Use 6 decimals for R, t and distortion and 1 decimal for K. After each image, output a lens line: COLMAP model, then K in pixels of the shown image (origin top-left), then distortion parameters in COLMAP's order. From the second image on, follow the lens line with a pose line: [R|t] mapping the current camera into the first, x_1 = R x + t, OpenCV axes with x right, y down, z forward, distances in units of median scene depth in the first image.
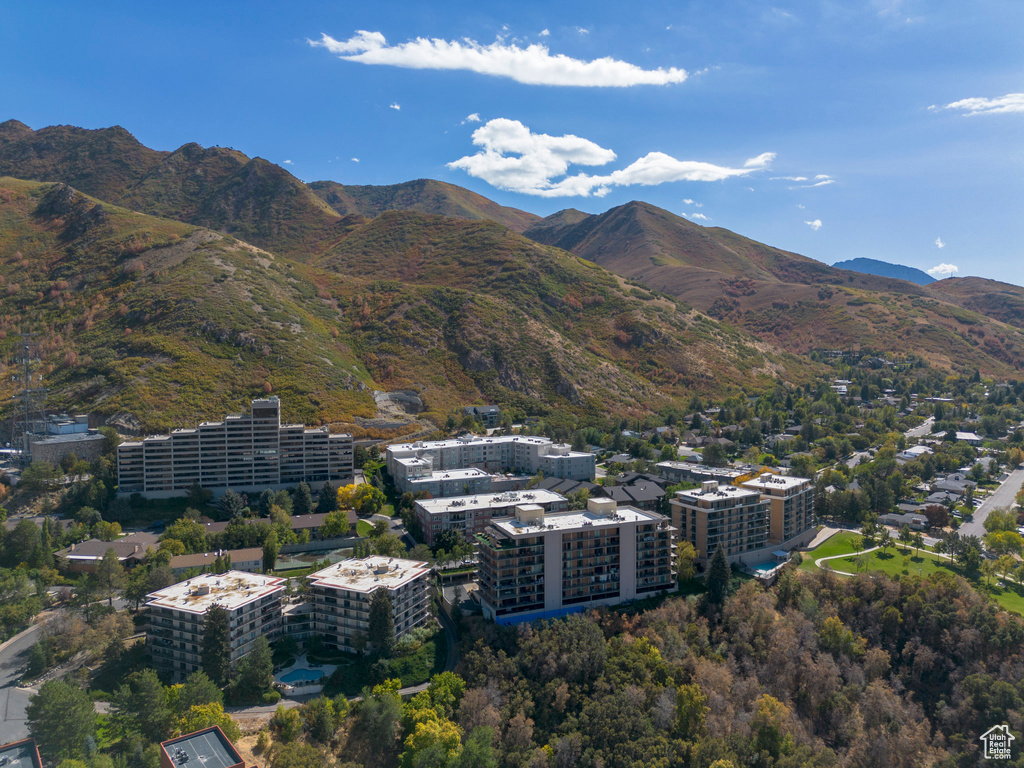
lens RADIAL K [[725.4, 0, 516.3], [0, 725.4, 385.7], [0, 0, 1]] dist [0.086250, -0.100200]
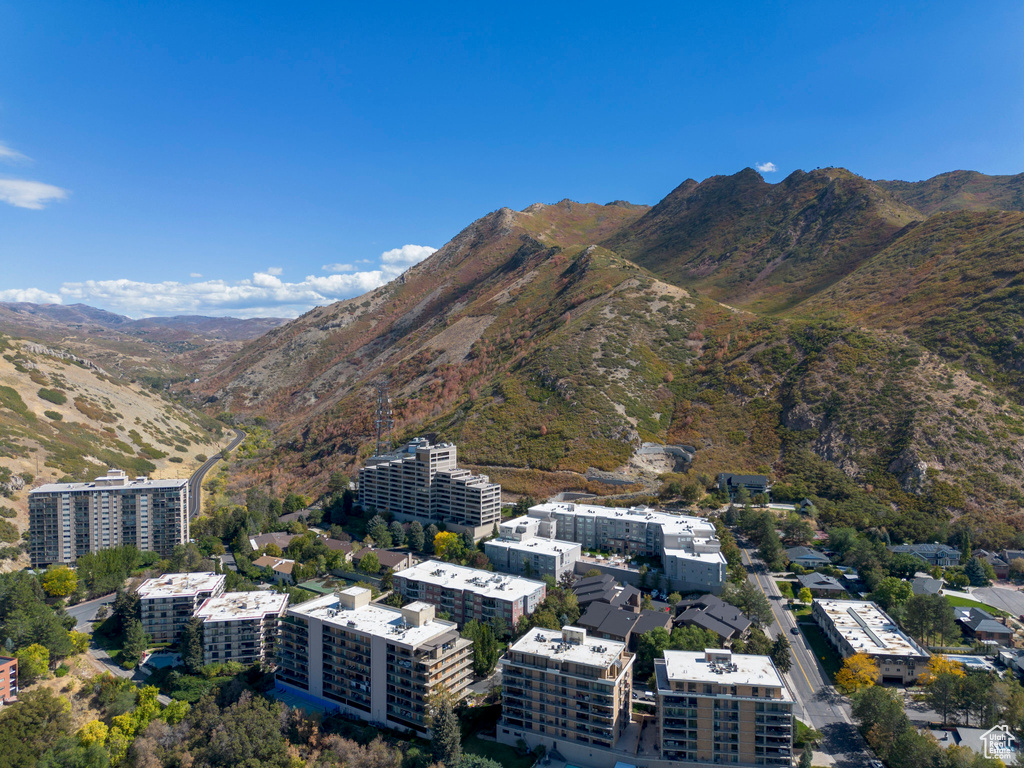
lens RADIAL K [[725.1, 0, 516.8], [0, 725.1, 387.1], [0, 0, 1]] dist [0.085221, -0.083881]
pose [[0.556817, 0.042576, -0.829544, 0.421070], [-0.051506, 0.998533, 0.016677, -0.061235], [0.829037, 0.033441, 0.558193, 0.267458]]
